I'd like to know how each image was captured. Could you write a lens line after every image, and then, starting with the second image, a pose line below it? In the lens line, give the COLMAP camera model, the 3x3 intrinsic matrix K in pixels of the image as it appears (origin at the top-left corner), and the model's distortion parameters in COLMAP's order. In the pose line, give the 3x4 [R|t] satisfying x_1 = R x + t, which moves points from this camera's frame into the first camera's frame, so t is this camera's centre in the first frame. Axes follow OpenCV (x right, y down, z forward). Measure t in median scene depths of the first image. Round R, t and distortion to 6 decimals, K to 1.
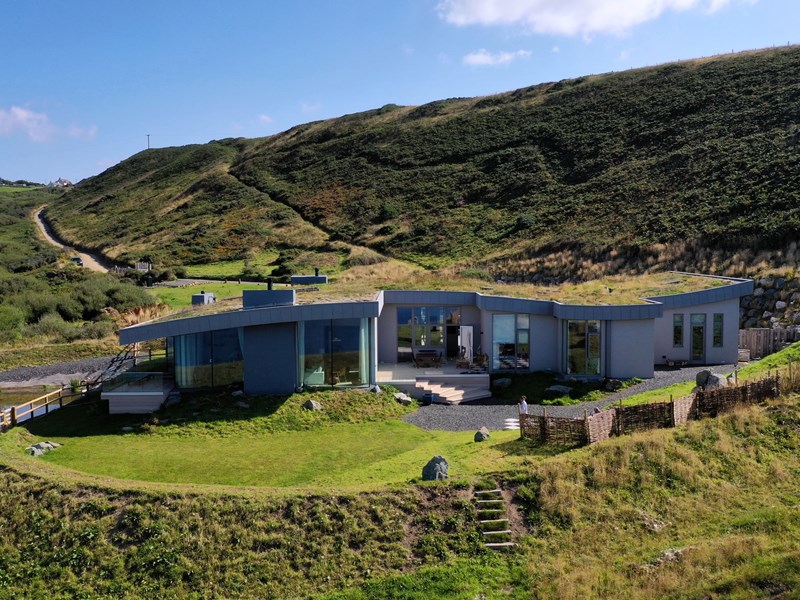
lens RADIAL K [[835.9, 0, 400.6], [0, 835.9, 298.7], [0, 0, 1]] dist [-0.000598, 0.000000]
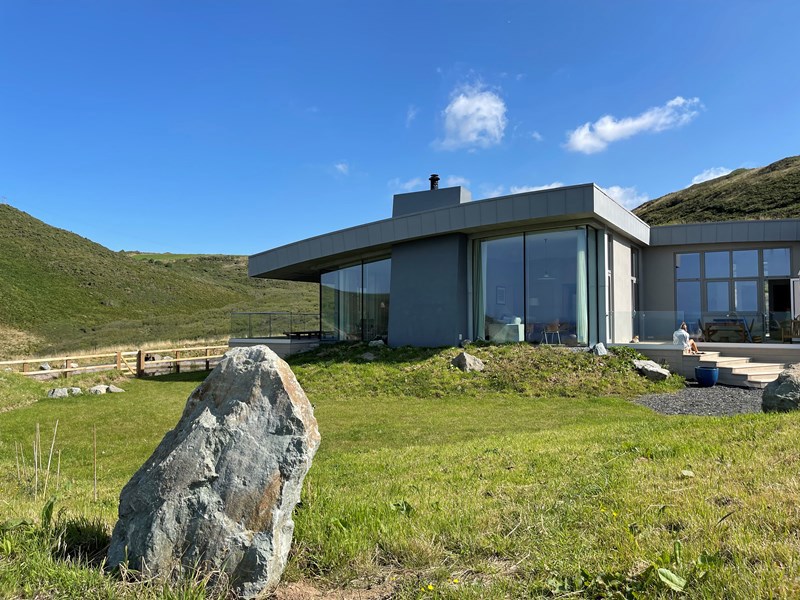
lens RADIAL K [[610.7, 0, 397.1], [0, 610.7, 296.9], [0, 0, 1]] dist [0.005453, -0.007856]
pose [[0.858034, -0.006009, -0.513557, 0.024031], [-0.045756, 0.995061, -0.088091, 0.042786], [0.511550, 0.099084, 0.853521, 0.215063]]
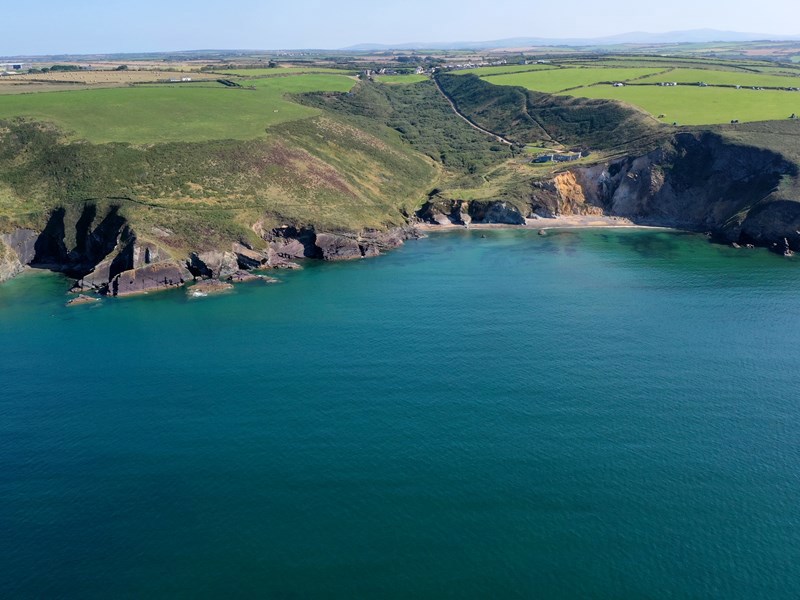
lens RADIAL K [[835.9, 0, 406.3], [0, 835.9, 302.2], [0, 0, 1]] dist [-0.000598, 0.000000]
pose [[0.965196, 0.063527, -0.253696, 0.576675], [-0.003559, 0.973150, 0.230143, -0.358159], [0.261504, -0.221230, 0.939507, -5.871186]]
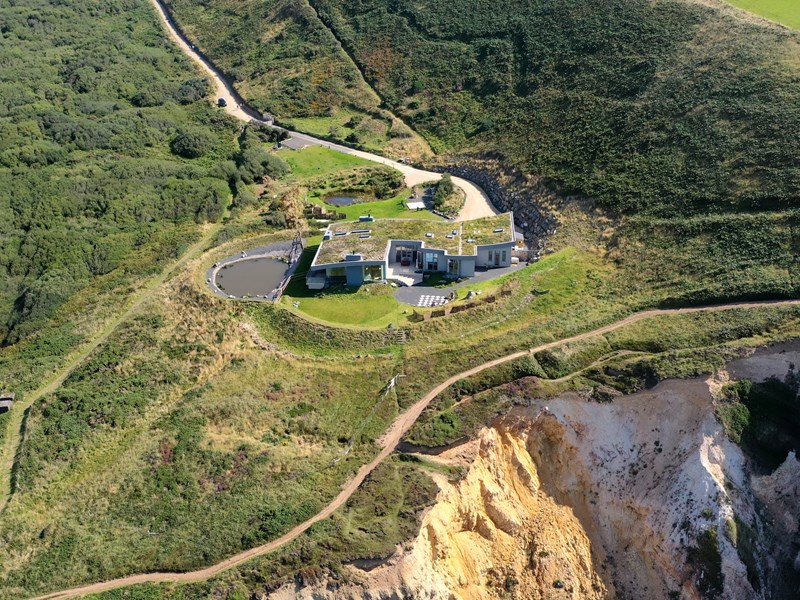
lens RADIAL K [[835.9, 0, 402.0], [0, 835.9, 297.7], [0, 0, 1]] dist [-0.000598, 0.000000]
pose [[0.996967, 0.028555, -0.072399, 0.103925], [0.000758, 0.926652, 0.375921, -0.406809], [0.077823, -0.374835, 0.923819, -0.785971]]
